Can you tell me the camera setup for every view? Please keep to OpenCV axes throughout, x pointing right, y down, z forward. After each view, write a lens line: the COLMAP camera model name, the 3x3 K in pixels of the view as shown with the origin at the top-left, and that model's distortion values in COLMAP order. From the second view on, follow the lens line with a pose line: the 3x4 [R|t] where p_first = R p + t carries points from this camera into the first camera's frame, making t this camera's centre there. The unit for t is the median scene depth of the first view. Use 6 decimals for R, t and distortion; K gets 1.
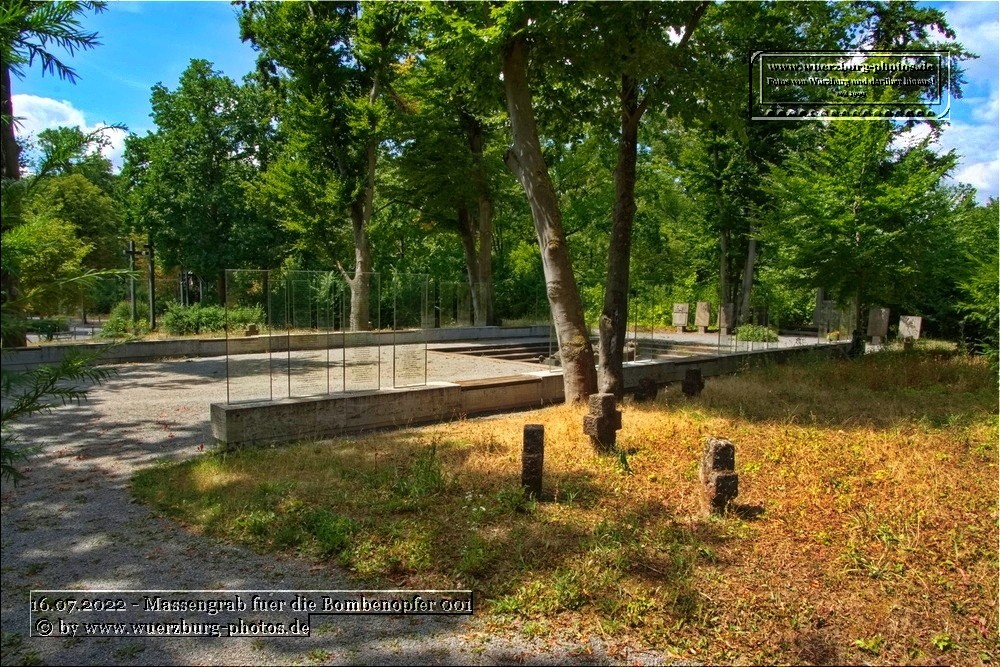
lens RADIAL K [[715.0, 0, 495.6], [0, 715.0, 350.3], [0, 0, 1]] dist [-0.141861, 0.089350]
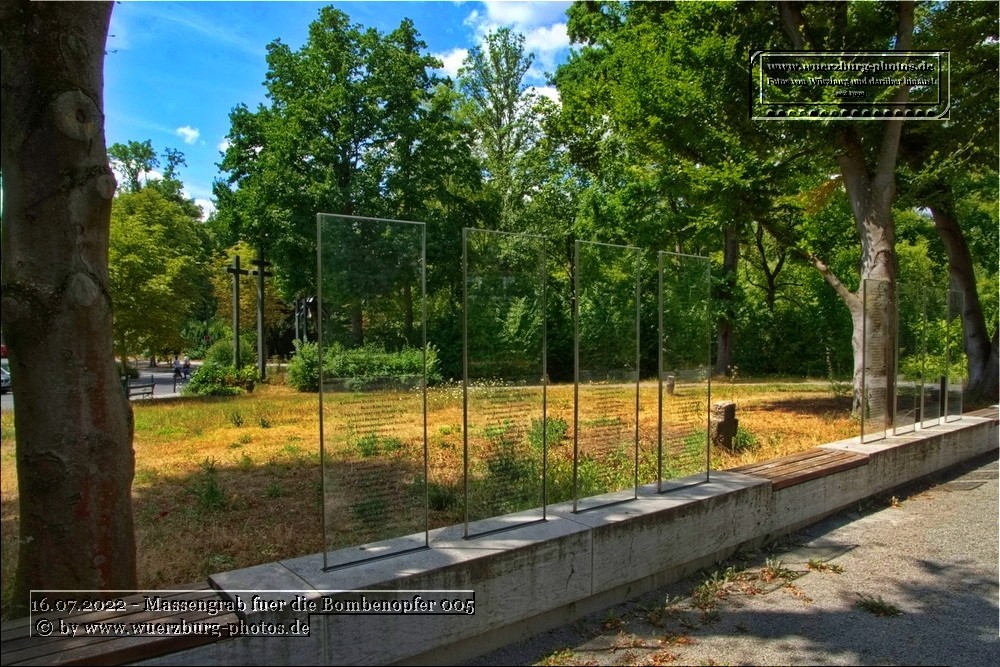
lens RADIAL K [[715.0, 0, 495.6], [0, 715.0, 350.3], [0, 0, 1]] dist [-0.141861, 0.089350]
pose [[0.998035, -0.001857, -0.062636, -0.216814], [-0.001437, 0.998620, -0.052497, -0.023078], [0.062647, 0.052484, 0.996655, 0.304631]]
